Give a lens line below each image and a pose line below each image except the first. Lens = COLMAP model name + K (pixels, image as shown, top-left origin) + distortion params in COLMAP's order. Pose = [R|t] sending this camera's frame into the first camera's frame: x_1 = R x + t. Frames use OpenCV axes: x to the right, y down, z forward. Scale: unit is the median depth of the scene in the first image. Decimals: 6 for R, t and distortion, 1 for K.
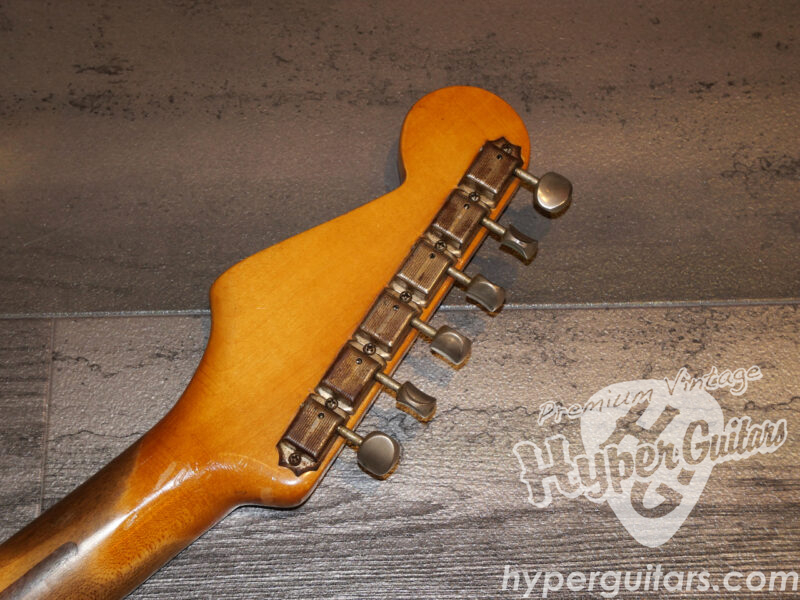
lens RADIAL K [[1477.1, 0, 400.2], [0, 1477.1, 297.5], [0, 0, 1]] dist [-0.021677, 0.000000]
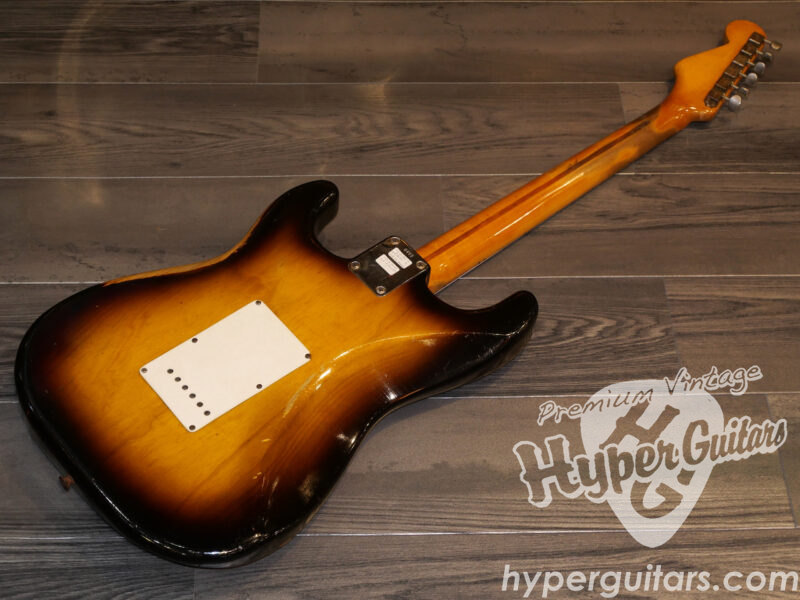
lens RADIAL K [[1477.1, 0, 402.5], [0, 1477.1, 299.9], [0, 0, 1]] dist [-0.021677, 0.000000]
pose [[0.999984, 0.001398, 0.005430, -0.685470], [0.000191, 0.959357, -0.282196, 1.289783], [-0.005604, 0.282192, 0.959341, -1.802796]]
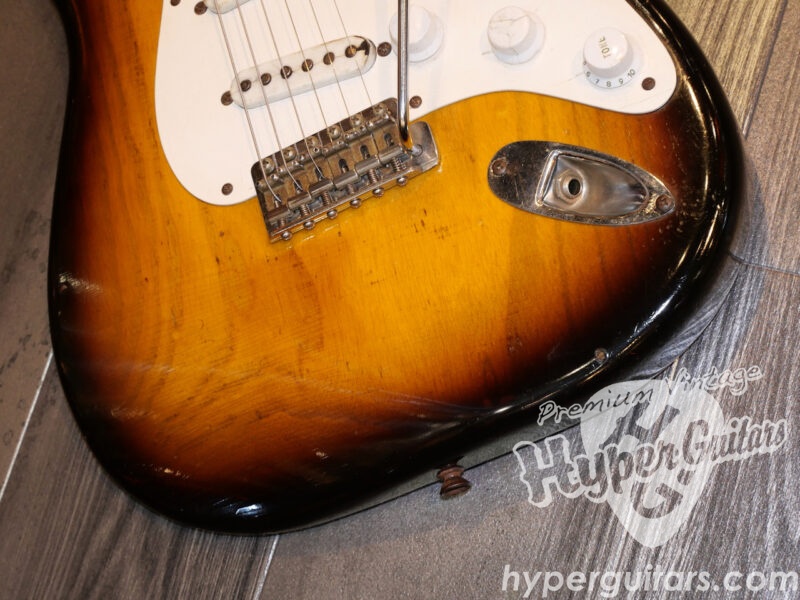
lens RADIAL K [[1477.1, 0, 404.2], [0, 1477.1, 303.5], [0, 0, 1]] dist [-0.021677, 0.000000]
pose [[0.326109, -0.939454, 0.105261, -1.211942], [0.945319, 0.324671, -0.030999, 0.827535], [-0.005053, 0.109614, 0.993961, -0.546644]]
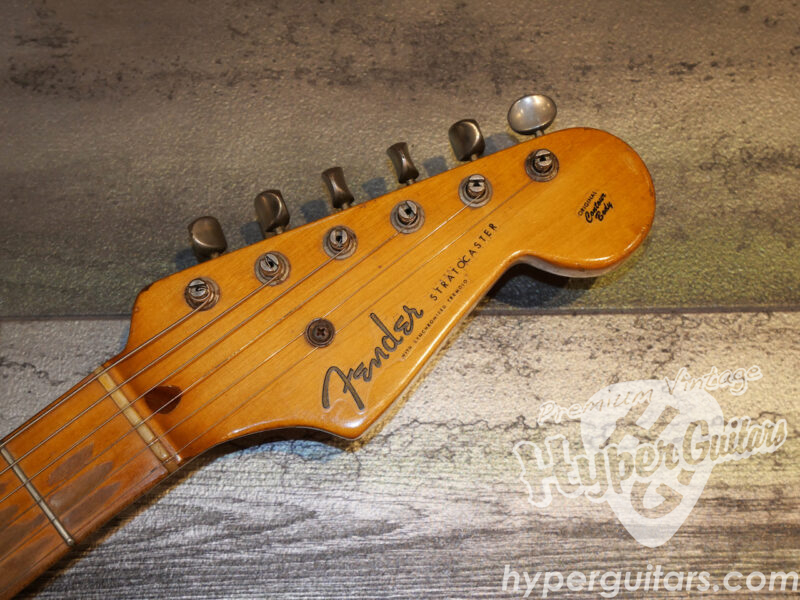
lens RADIAL K [[1477.1, 0, 403.1], [0, 1477.1, 308.6], [0, 0, 1]] dist [-0.021677, 0.000000]
pose [[0.999906, 0.009221, 0.010100, 0.018111], [-0.010662, 0.988108, 0.153388, -0.139080], [-0.008565, -0.153482, 0.988114, 0.048683]]
